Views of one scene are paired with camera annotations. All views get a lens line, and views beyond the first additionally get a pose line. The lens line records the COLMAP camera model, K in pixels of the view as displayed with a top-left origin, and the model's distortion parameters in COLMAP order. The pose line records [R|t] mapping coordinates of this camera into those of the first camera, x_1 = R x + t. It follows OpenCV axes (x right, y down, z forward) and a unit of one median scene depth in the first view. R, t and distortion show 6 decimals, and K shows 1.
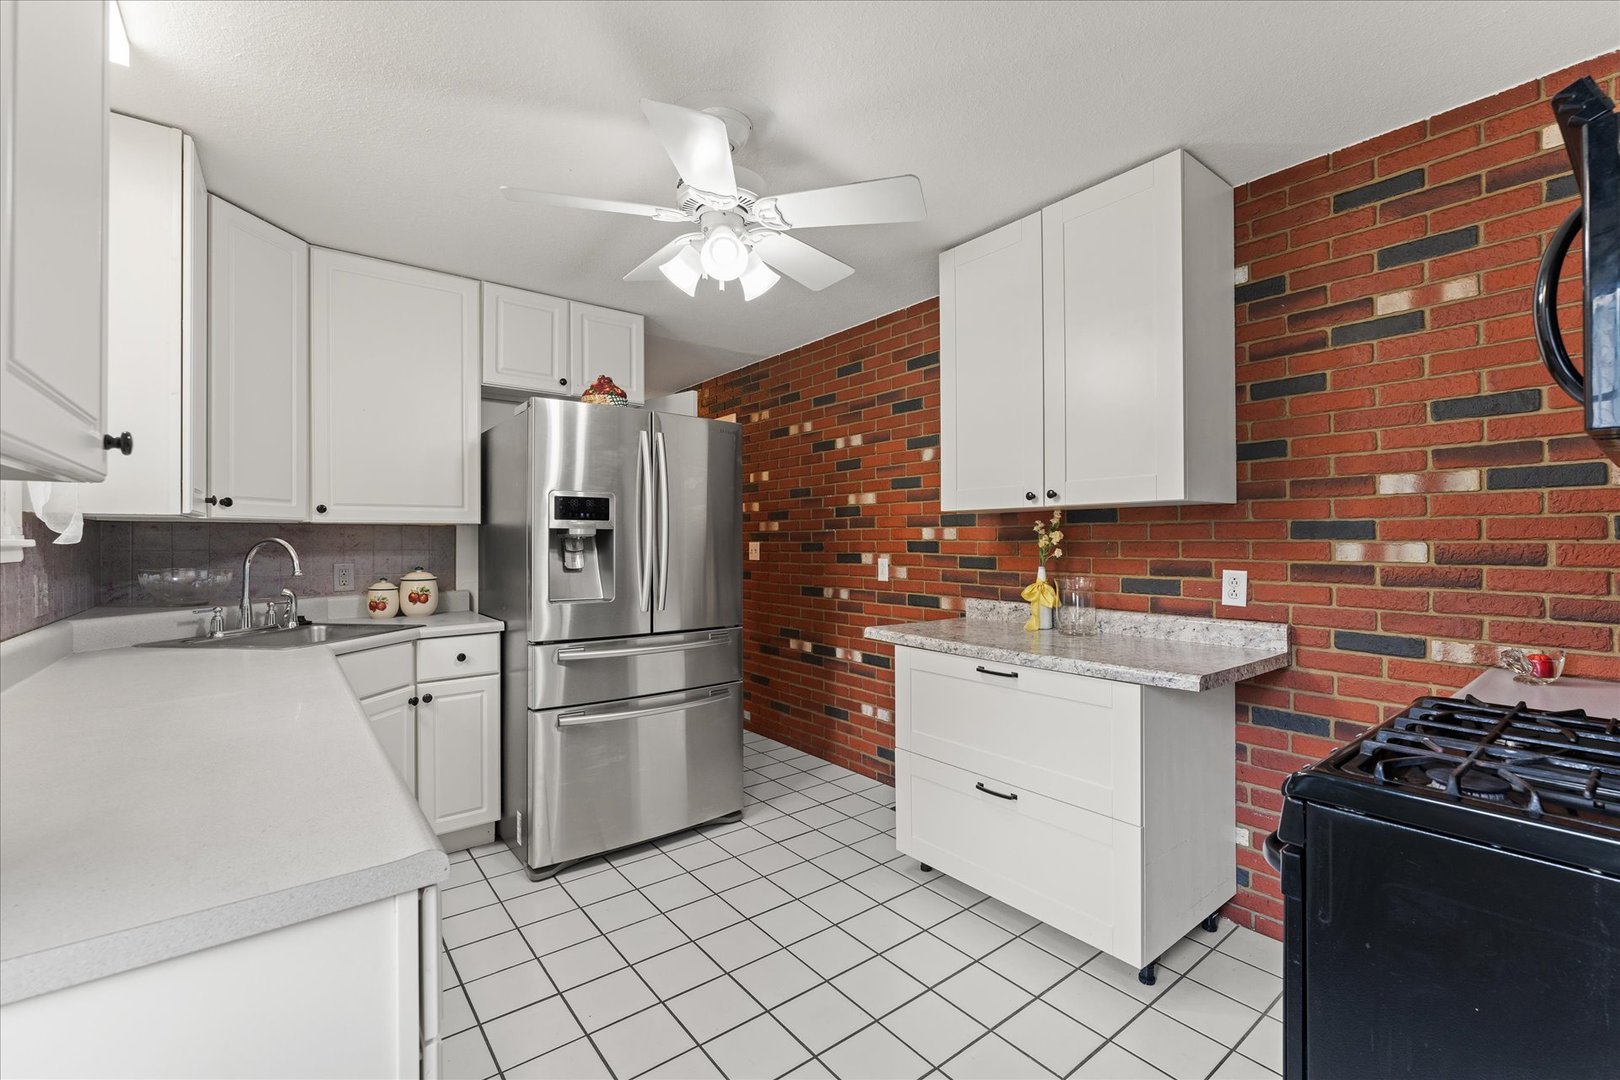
lens RADIAL K [[689.3, 0, 810.0], [0, 689.3, 540.0], [0, 0, 1]] dist [-0.000023, 0.000009]
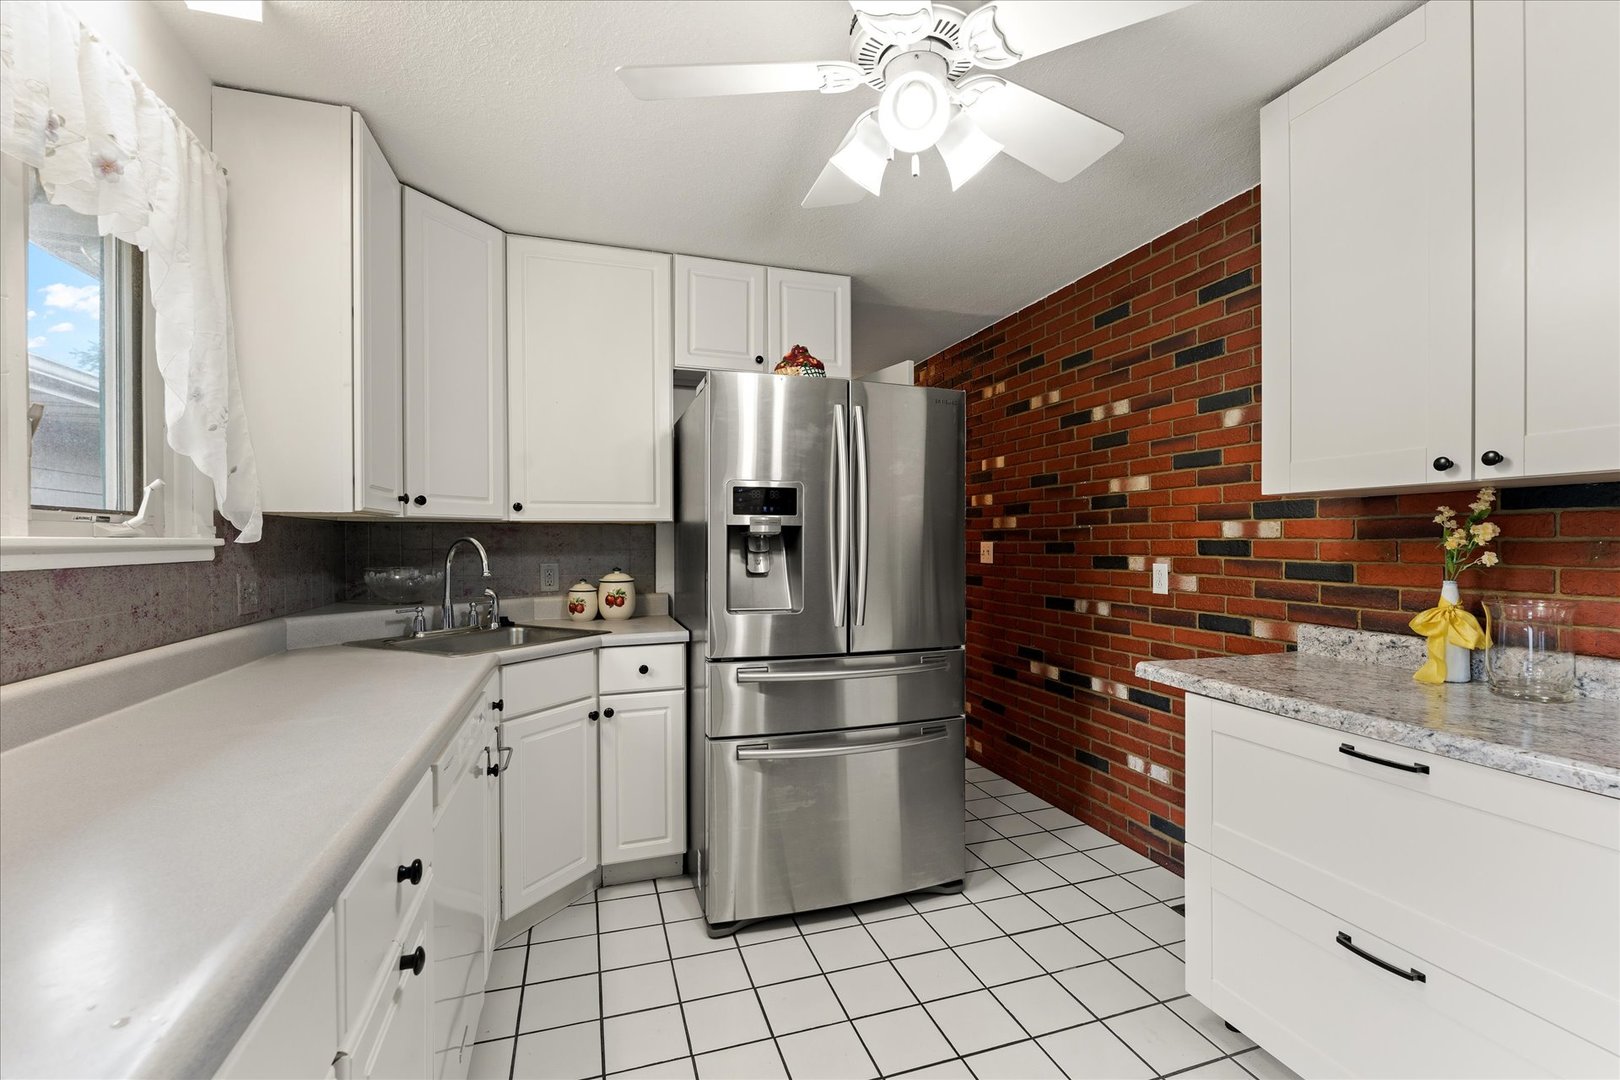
lens RADIAL K [[695.4, 0, 812.3], [0, 695.4, 547.1], [0, 0, 1]] dist [-0.002055, -0.000485]
pose [[0.941365, 0.002498, -0.337380, 0.006735], [0.000831, 0.999952, 0.009724, 0.001706], [0.337388, -0.009434, 0.941318, 0.201171]]
